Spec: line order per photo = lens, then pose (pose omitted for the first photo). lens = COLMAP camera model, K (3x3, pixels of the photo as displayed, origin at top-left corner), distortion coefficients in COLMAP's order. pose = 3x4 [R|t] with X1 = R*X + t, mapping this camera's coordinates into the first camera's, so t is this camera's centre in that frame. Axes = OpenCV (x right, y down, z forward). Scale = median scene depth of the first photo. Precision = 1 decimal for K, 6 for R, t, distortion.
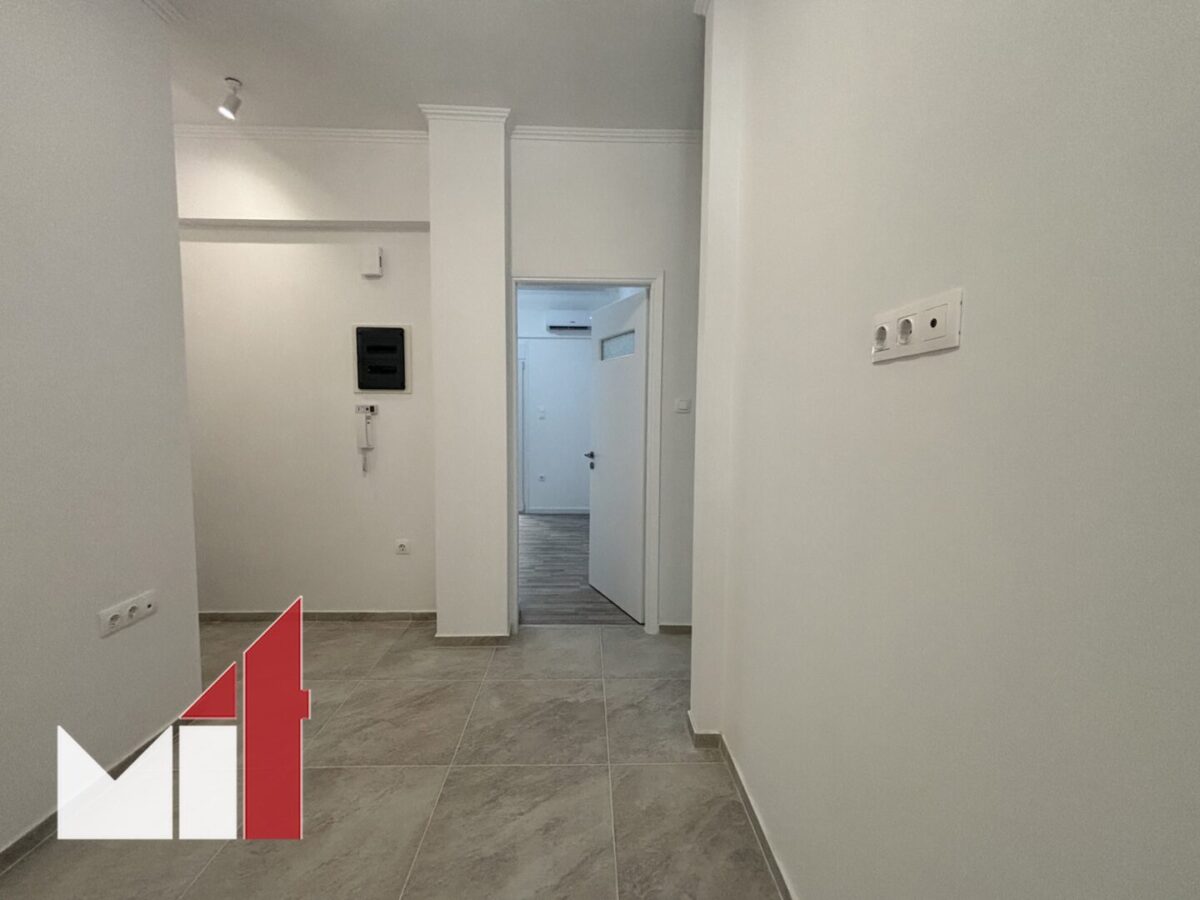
lens RADIAL K [[492.7, 0, 596.9], [0, 492.7, 446.2], [0, 0, 1]] dist [0.006240, 0.000169]
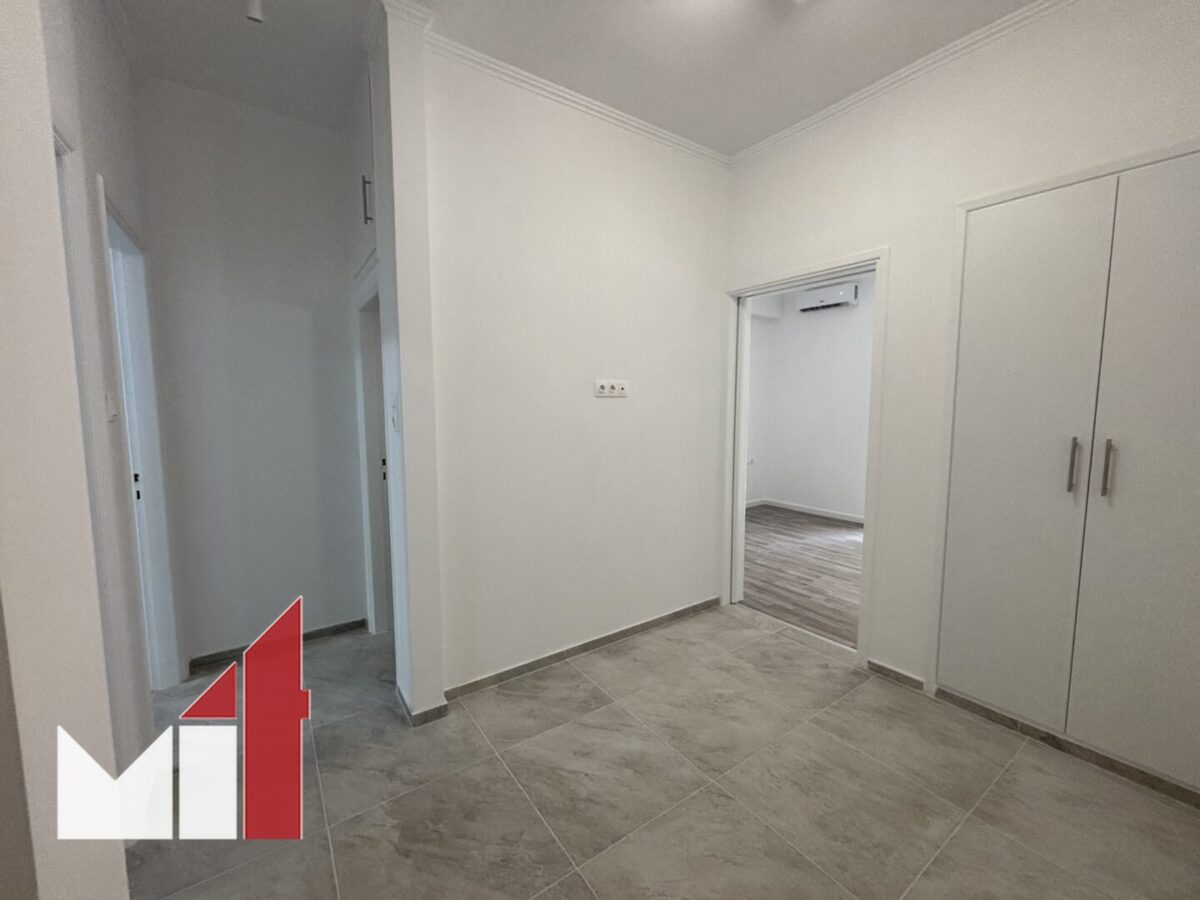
lens RADIAL K [[492.7, 0, 596.9], [0, 492.7, 446.2], [0, 0, 1]] dist [0.006240, 0.000169]
pose [[-0.551650, -0.077744, 0.830445, -1.006849], [0.054095, 0.990215, 0.128636, -0.141617], [-0.832320, 0.115885, -0.542047, 1.445682]]
